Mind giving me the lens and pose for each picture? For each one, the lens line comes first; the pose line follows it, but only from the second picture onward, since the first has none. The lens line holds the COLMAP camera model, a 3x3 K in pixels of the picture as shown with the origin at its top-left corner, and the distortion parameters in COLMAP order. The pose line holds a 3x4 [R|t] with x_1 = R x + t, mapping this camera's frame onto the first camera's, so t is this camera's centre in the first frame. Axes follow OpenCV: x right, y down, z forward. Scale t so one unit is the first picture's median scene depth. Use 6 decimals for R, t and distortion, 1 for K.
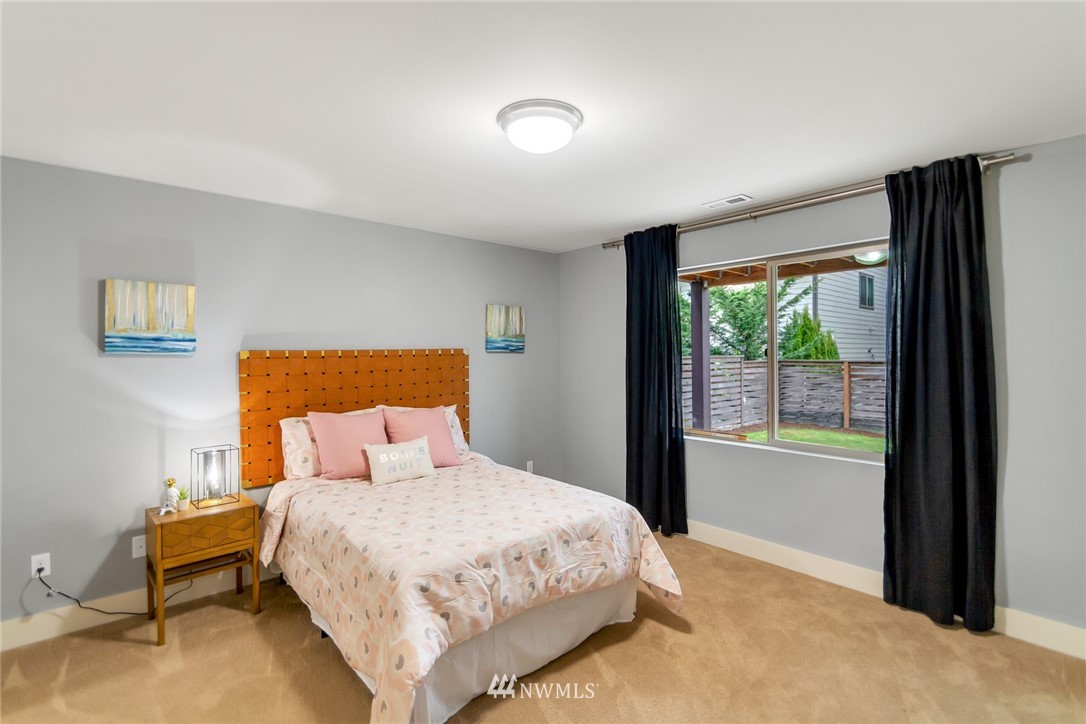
lens RADIAL K [[503.2, 0, 537.0], [0, 503.2, 359.8], [0, 0, 1]] dist [0.006385, 0.000285]
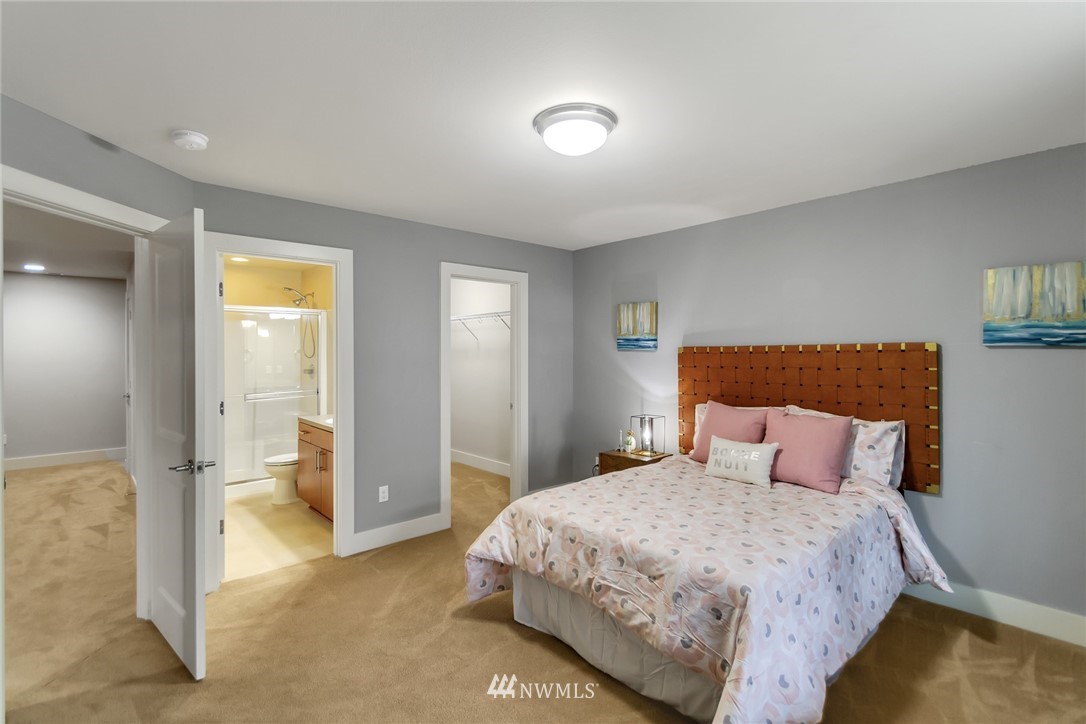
lens RADIAL K [[503.2, 0, 533.0], [0, 503.2, 338.0], [0, 0, 1]] dist [0.006385, 0.000285]
pose [[0.007227, -0.015234, -0.999858, 0.735328], [-0.003795, 0.999876, -0.015262, -0.020615], [0.999967, 0.003905, 0.007168, 0.624383]]
